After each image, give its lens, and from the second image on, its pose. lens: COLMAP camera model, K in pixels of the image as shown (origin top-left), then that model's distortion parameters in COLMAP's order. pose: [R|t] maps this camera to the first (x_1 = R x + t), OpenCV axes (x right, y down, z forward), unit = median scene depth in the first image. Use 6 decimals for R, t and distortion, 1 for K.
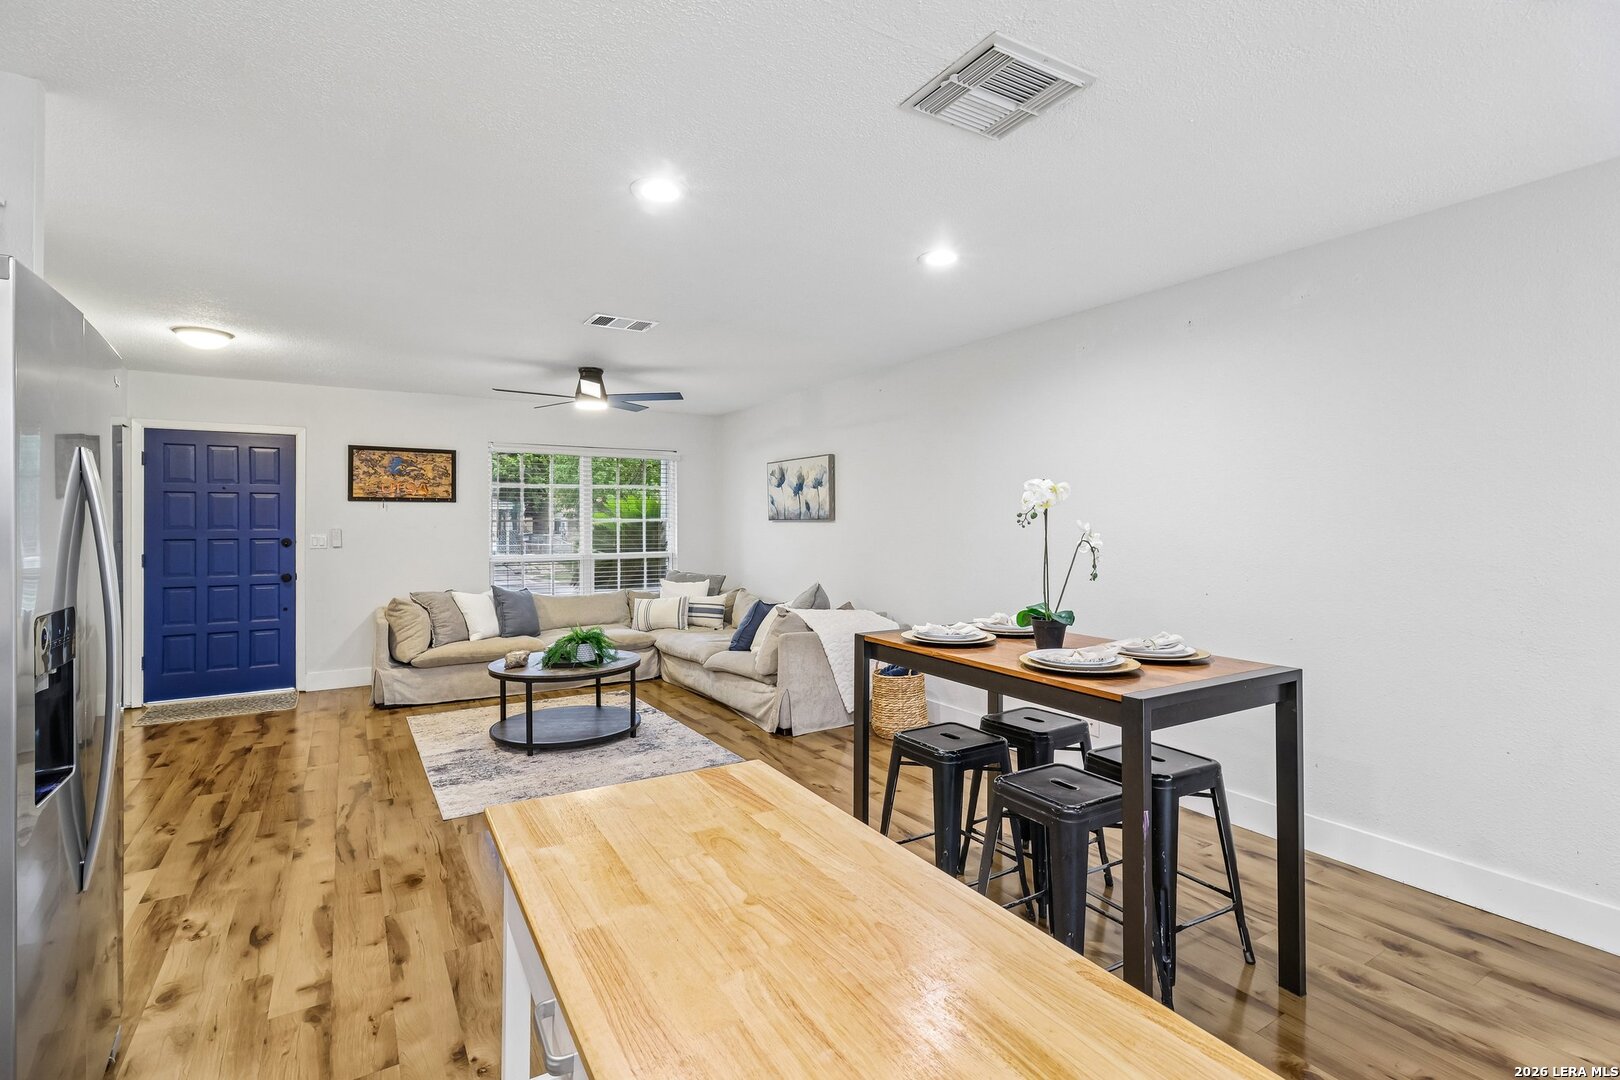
lens RADIAL K [[746.3, 0, 808.0], [0, 746.3, 514.0], [0, 0, 1]] dist [0.003088, -0.001180]
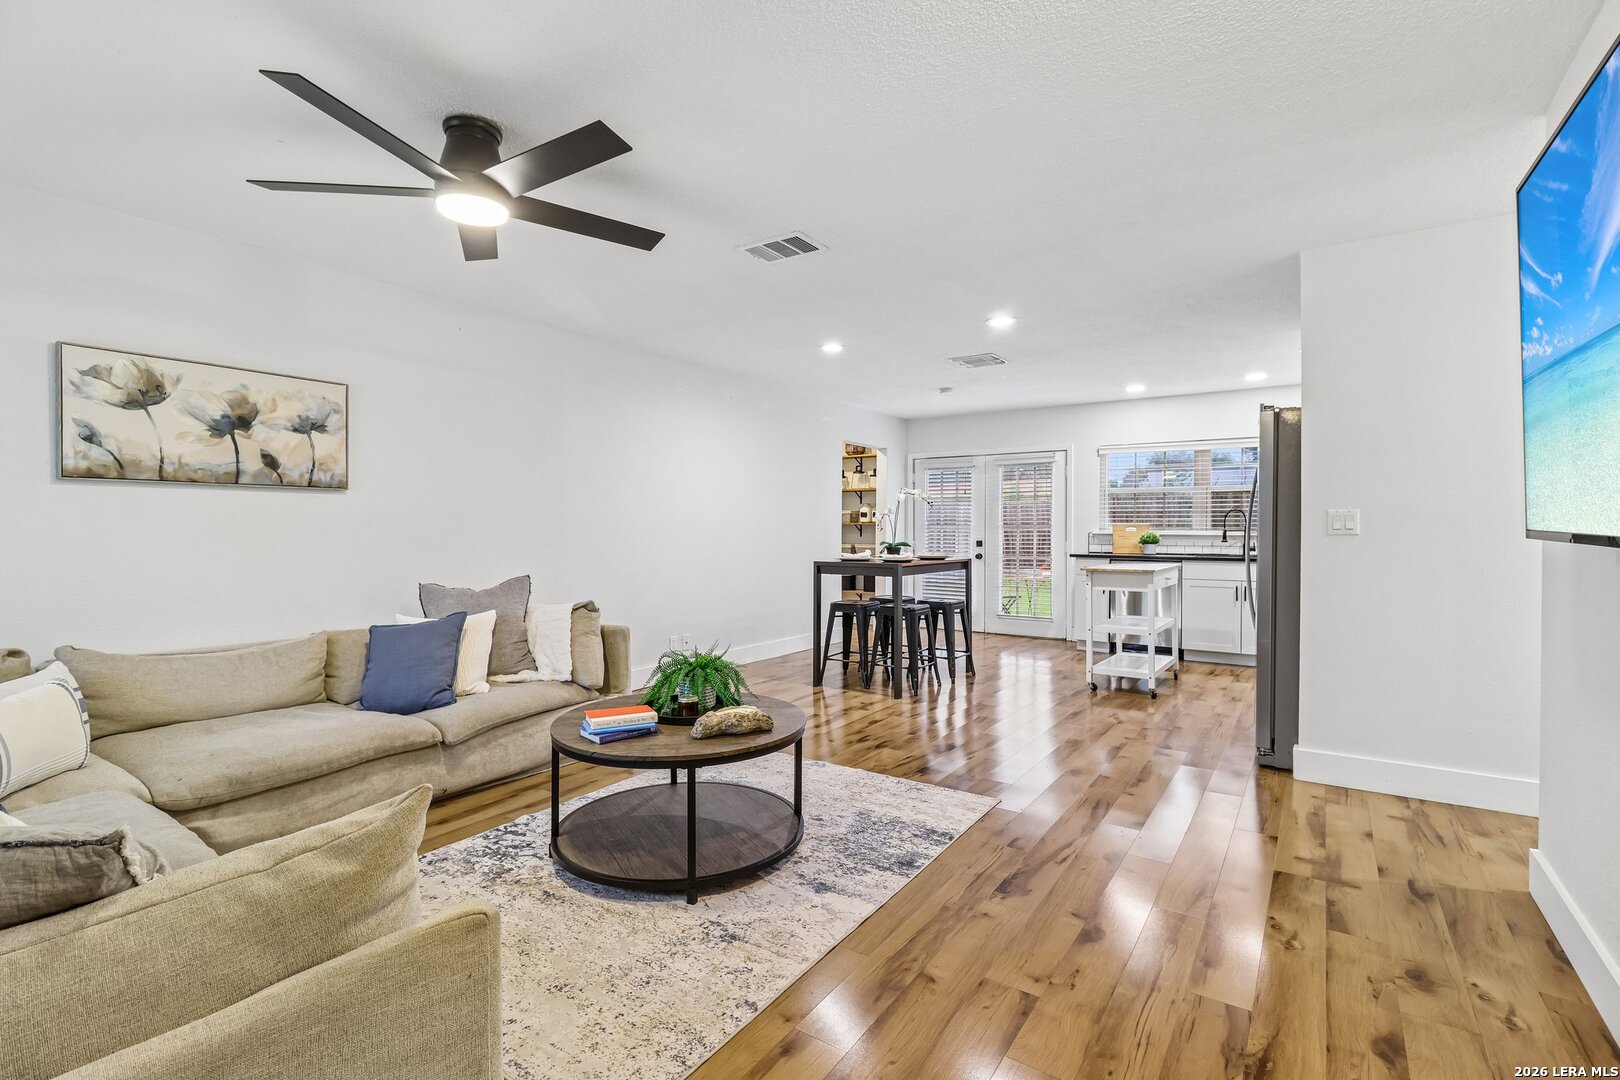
lens RADIAL K [[746.3, 0, 813.6], [0, 746.3, 529.4], [0, 0, 1]] dist [0.003088, -0.001180]
pose [[-0.405259, 0.001990, 0.914200, -0.700623], [-0.010236, 0.999925, -0.006715, 0.041269], [-0.914145, -0.012079, -0.405208, 0.893534]]
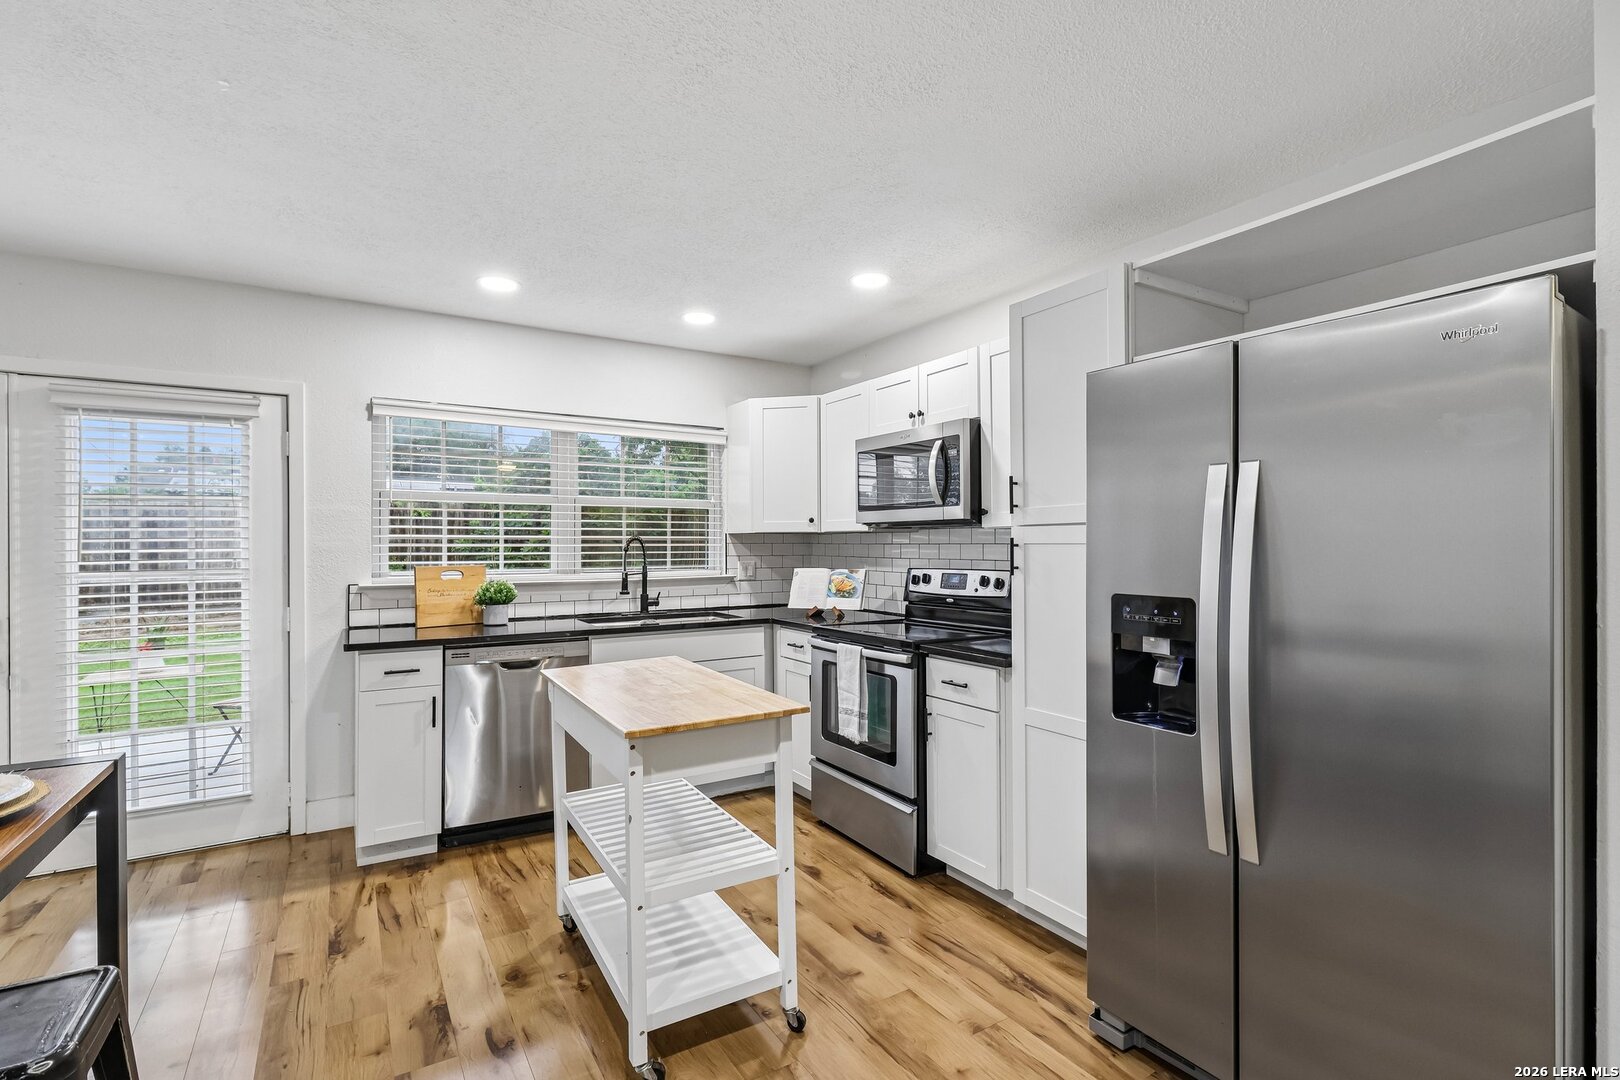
lens RADIAL K [[746.3, 0, 803.0], [0, 746.3, 536.0], [0, 0, 1]] dist [0.003088, -0.001180]
pose [[-0.999969, 0.005485, 0.005627, -0.087399], [0.005390, 0.999845, -0.016750, 0.007912], [-0.005718, -0.016719, -0.999844, 0.529583]]
